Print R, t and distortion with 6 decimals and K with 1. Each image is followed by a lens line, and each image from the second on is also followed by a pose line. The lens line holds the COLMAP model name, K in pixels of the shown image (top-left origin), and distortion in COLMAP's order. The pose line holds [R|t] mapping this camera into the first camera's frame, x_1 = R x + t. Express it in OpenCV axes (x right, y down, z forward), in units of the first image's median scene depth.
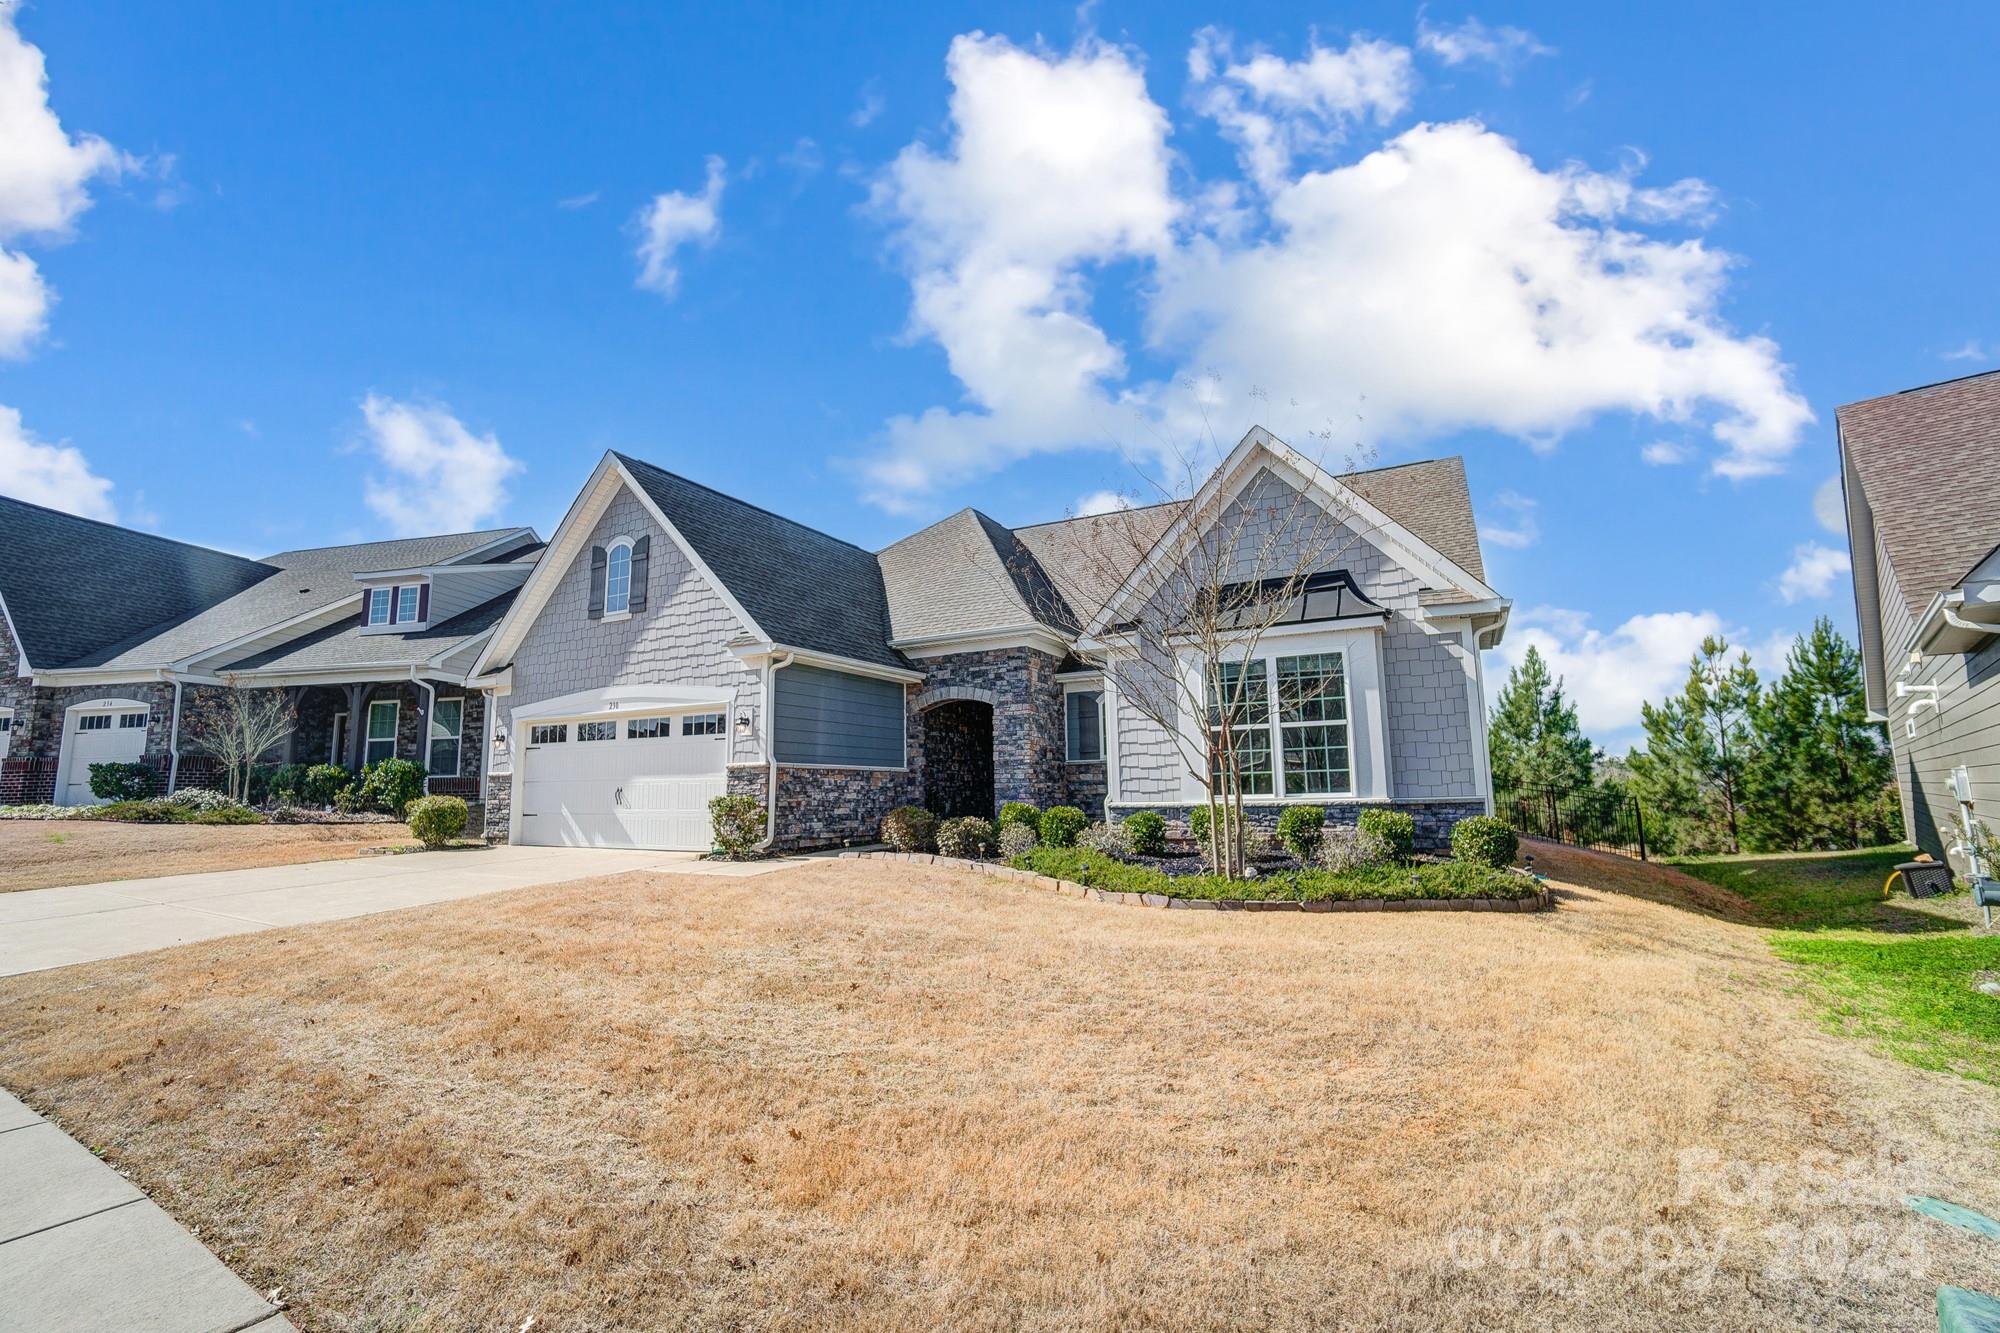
lens RADIAL K [[905.5, 0, 991.0], [0, 905.5, 665.6], [0, 0, 1]] dist [-0.067268, 0.025618]
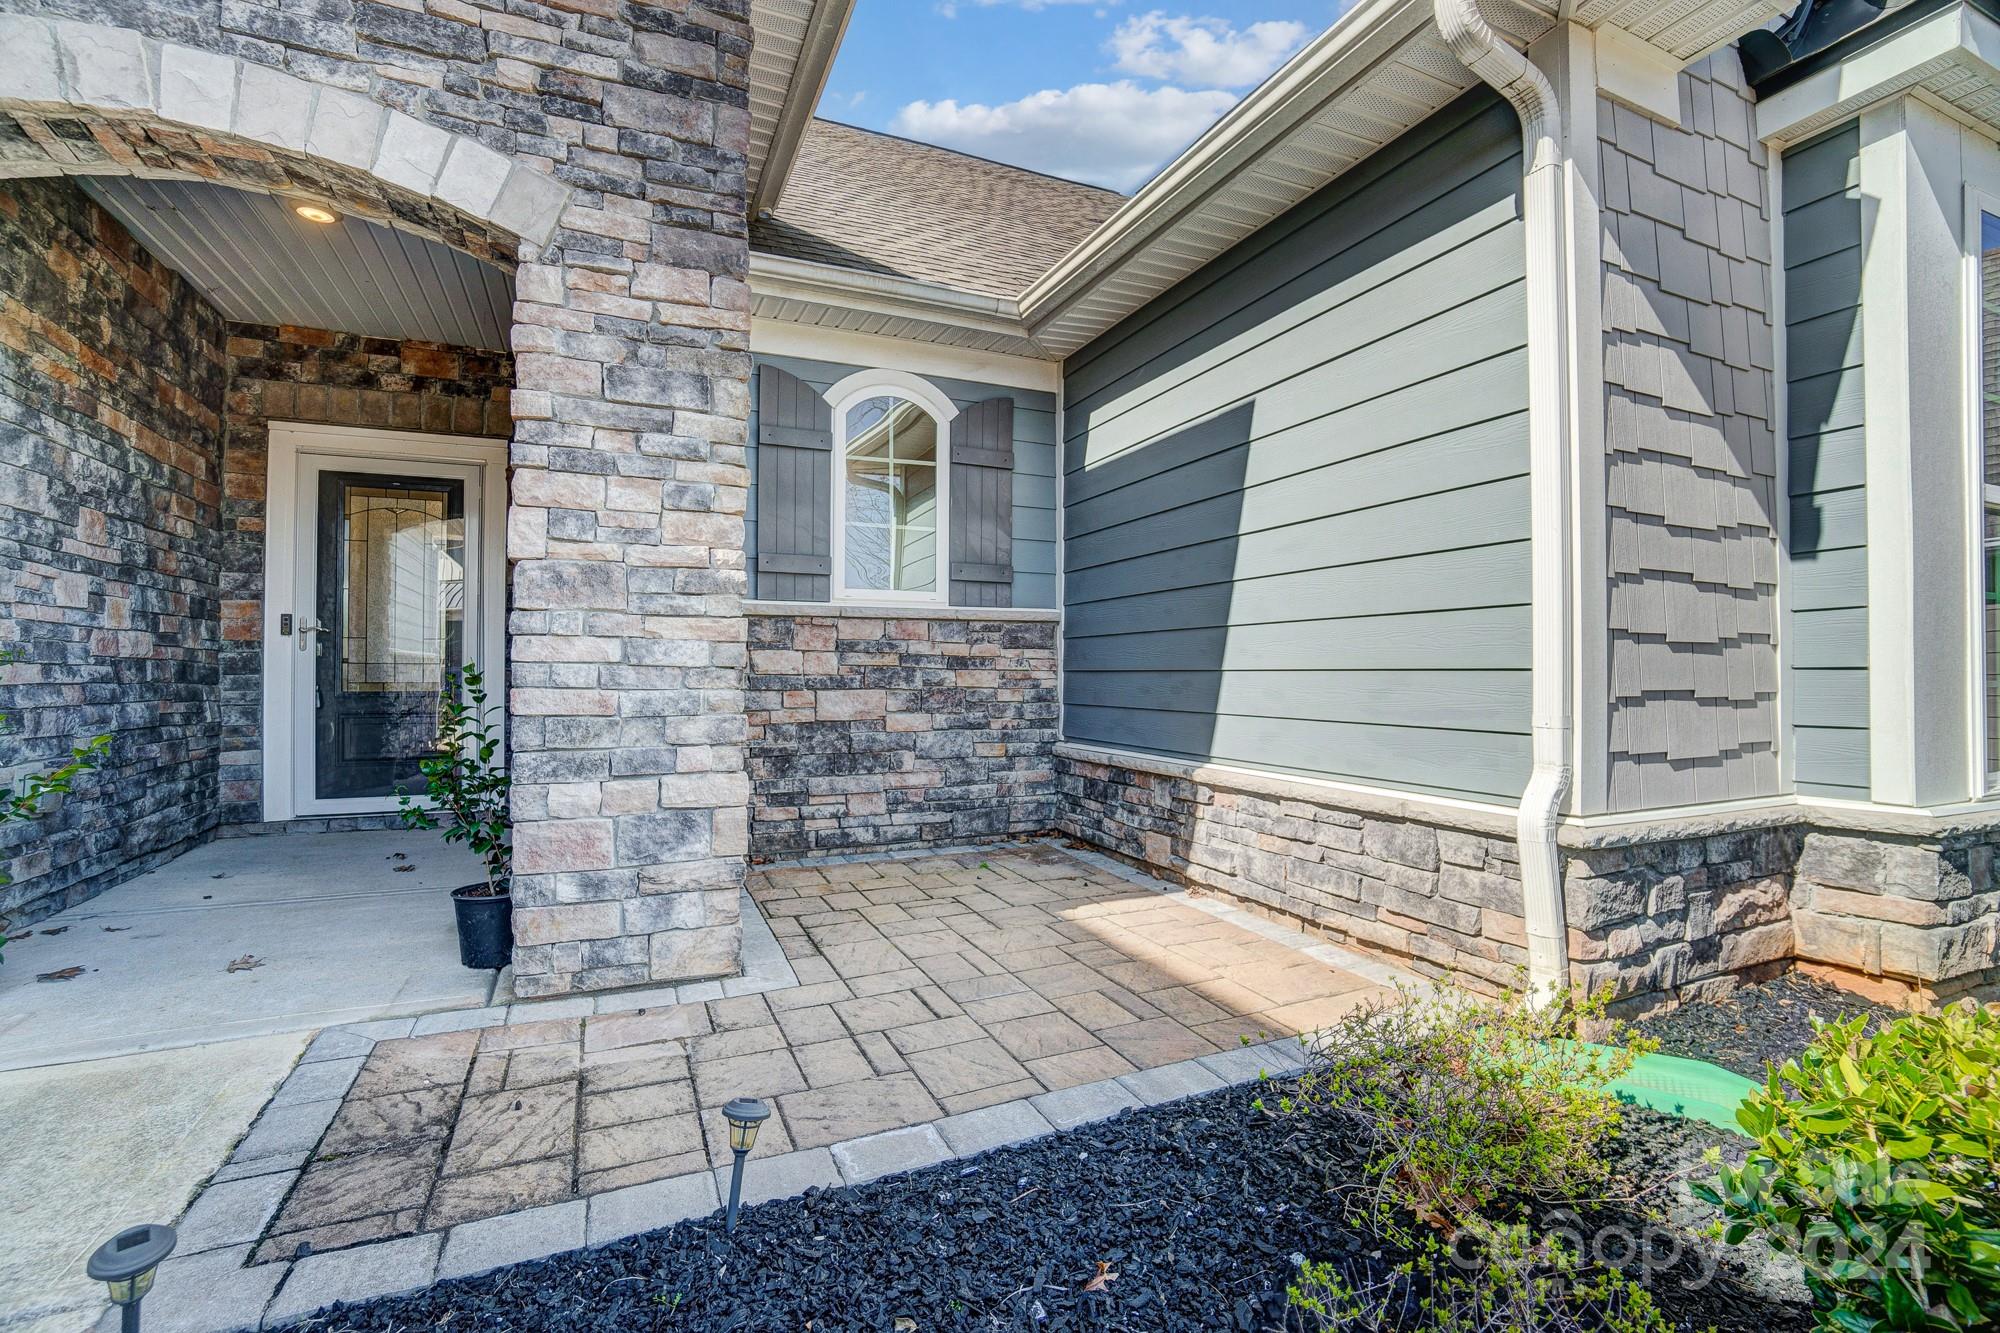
lens RADIAL K [[888.5, 0, 989.4], [0, 888.5, 662.7], [0, 0, 1]] dist [-0.064495, 0.023090]
pose [[0.619974, 0.022869, 0.784289, -0.074148], [-0.123946, 0.989879, 0.069115, 0.107565], [-0.774771, -0.140059, 0.616534, 0.869407]]
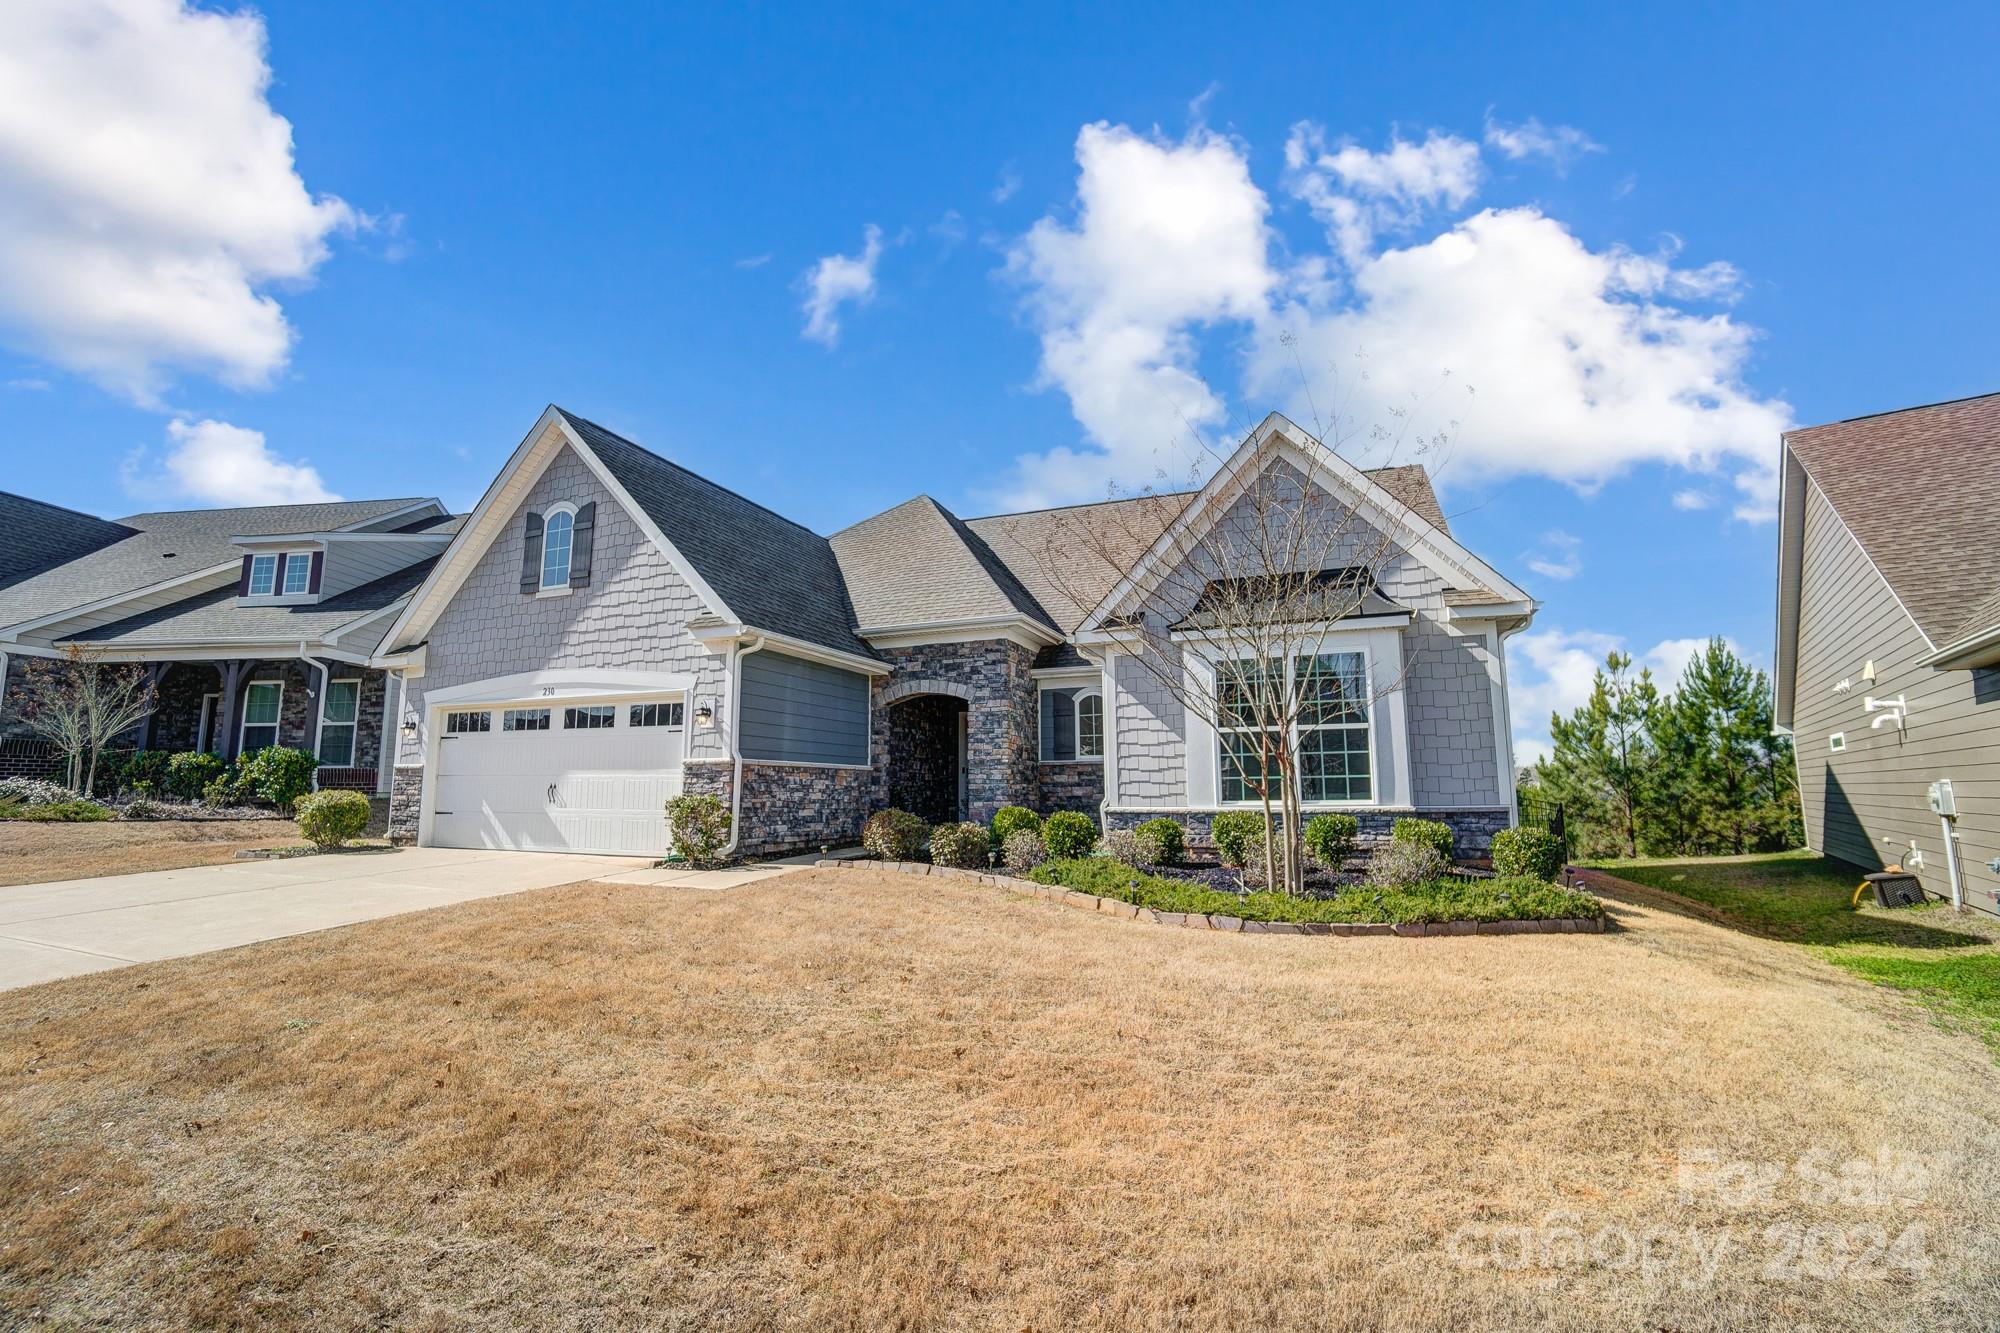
lens RADIAL K [[888.5, 0, 989.4], [0, 888.5, 662.7], [0, 0, 1]] dist [-0.064495, 0.023090]
pose [[0.993878, 0.026622, 0.107228, -0.080519], [-0.026395, 0.999645, -0.003530, 0.007691], [-0.107283, 0.000678, 0.994228, 0.088807]]
